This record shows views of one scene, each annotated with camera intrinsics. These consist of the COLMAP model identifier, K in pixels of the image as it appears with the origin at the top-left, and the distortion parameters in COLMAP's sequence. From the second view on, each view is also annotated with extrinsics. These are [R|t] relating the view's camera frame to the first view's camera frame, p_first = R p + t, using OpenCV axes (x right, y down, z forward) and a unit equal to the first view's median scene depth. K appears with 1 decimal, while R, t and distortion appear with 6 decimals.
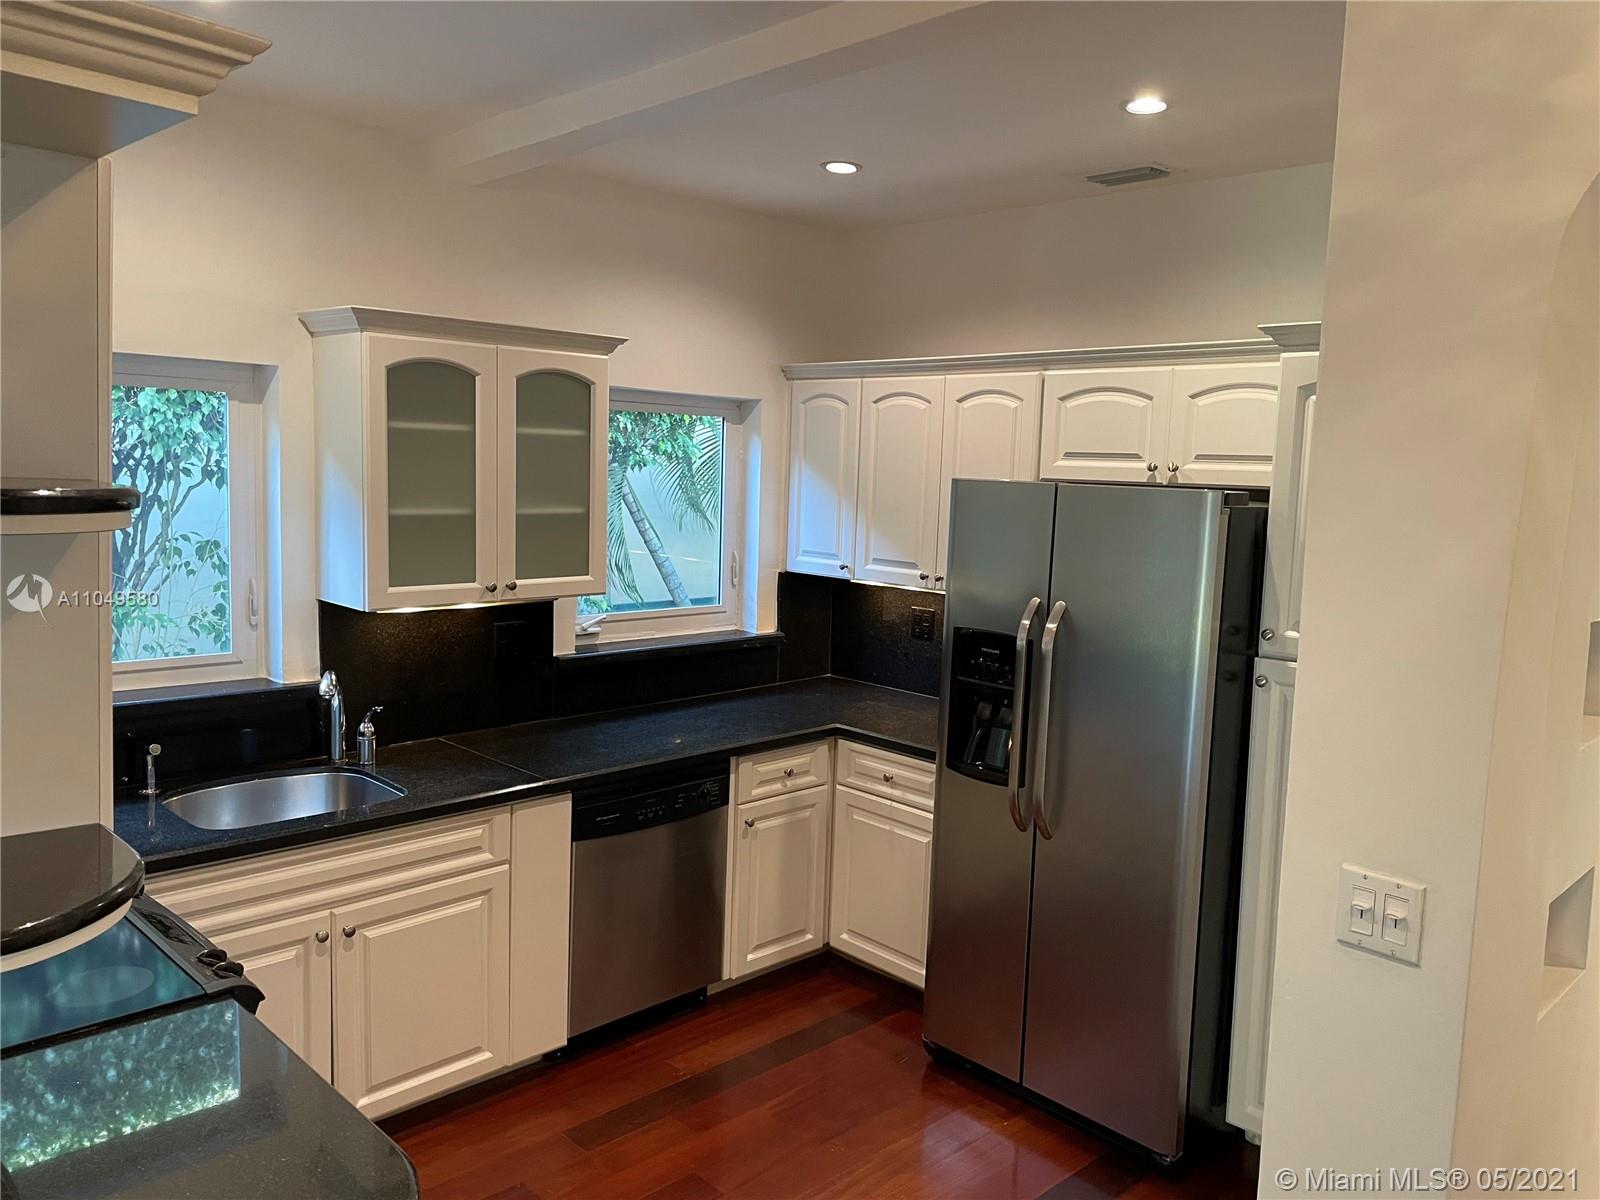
lens RADIAL K [[1212.4, 0, 785.2], [0, 1212.4, 570.0], [0, 0, 1]] dist [0.091040, -0.100150]
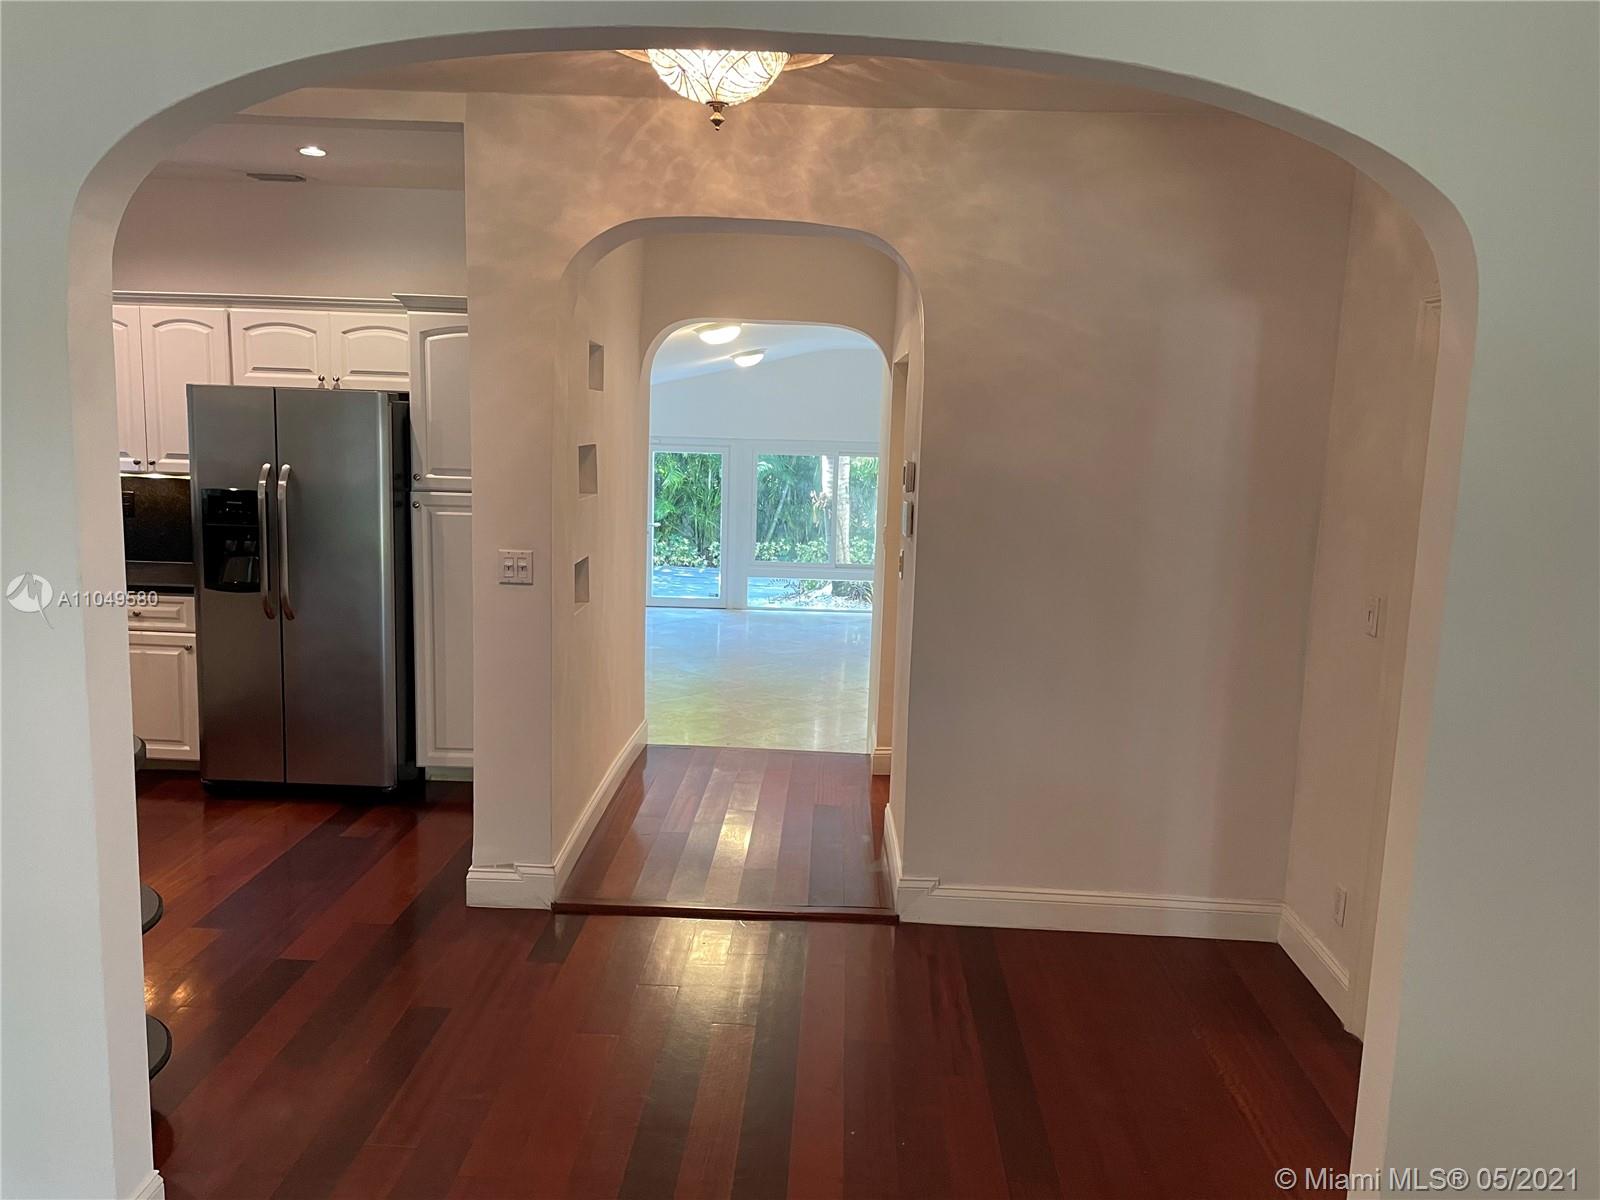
lens RADIAL K [[1212.4, 0, 793.9], [0, 1212.4, 596.0], [0, 0, 1]] dist [0.091040, -0.100150]
pose [[0.711362, -0.125948, 0.691448, -0.399551], [0.060579, 0.991139, 0.118214, 0.042226], [-0.700210, -0.042206, 0.712688, -0.550853]]
